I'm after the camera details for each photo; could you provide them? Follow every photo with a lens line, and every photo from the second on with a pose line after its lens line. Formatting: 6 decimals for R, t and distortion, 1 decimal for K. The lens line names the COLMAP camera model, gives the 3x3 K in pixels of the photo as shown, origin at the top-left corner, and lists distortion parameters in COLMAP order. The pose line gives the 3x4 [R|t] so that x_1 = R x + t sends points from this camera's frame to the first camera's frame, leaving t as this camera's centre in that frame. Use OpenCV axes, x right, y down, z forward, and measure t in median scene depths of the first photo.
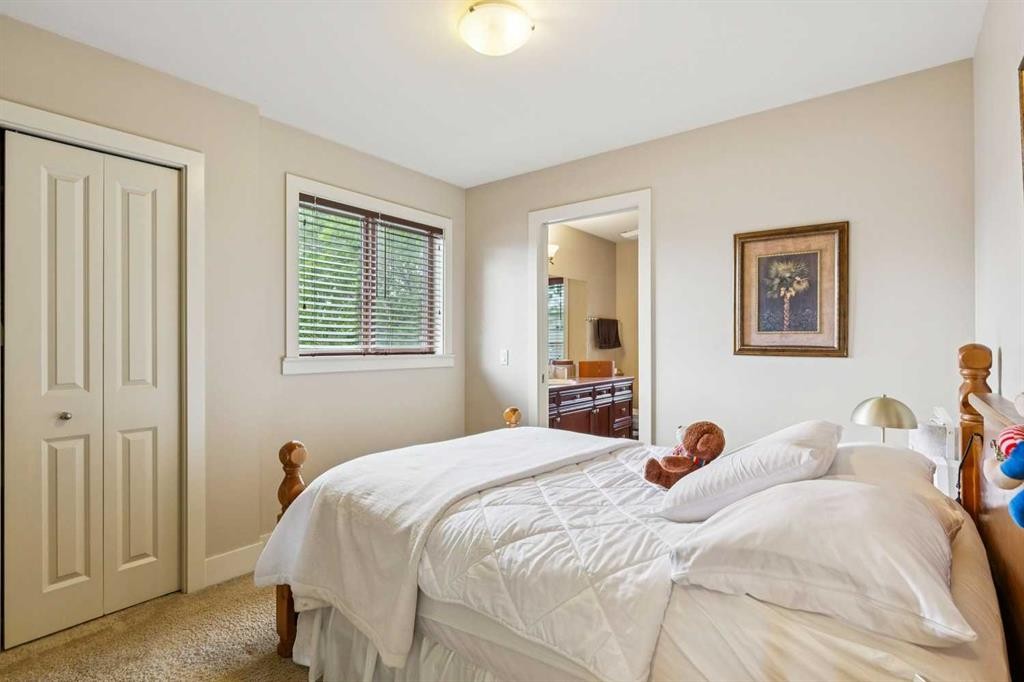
lens RADIAL K [[500.2, 0, 513.9], [0, 500.2, 340.2], [0, 0, 1]] dist [0.001542, -0.000028]
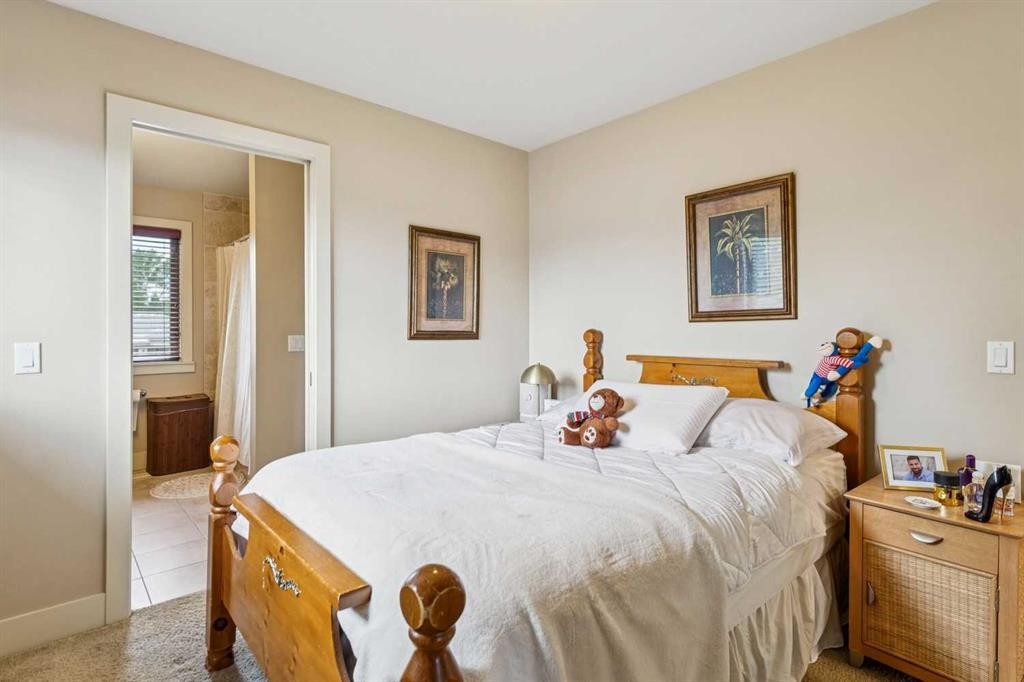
lens RADIAL K [[500.2, 0, 513.1], [0, 500.2, 345.2], [0, 0, 1]] dist [0.001542, -0.000028]
pose [[0.213313, -0.035601, 0.976335, -0.581916], [-0.000814, 0.999329, 0.036617, 0.001648], [-0.976984, -0.008606, 0.213141, 0.597579]]
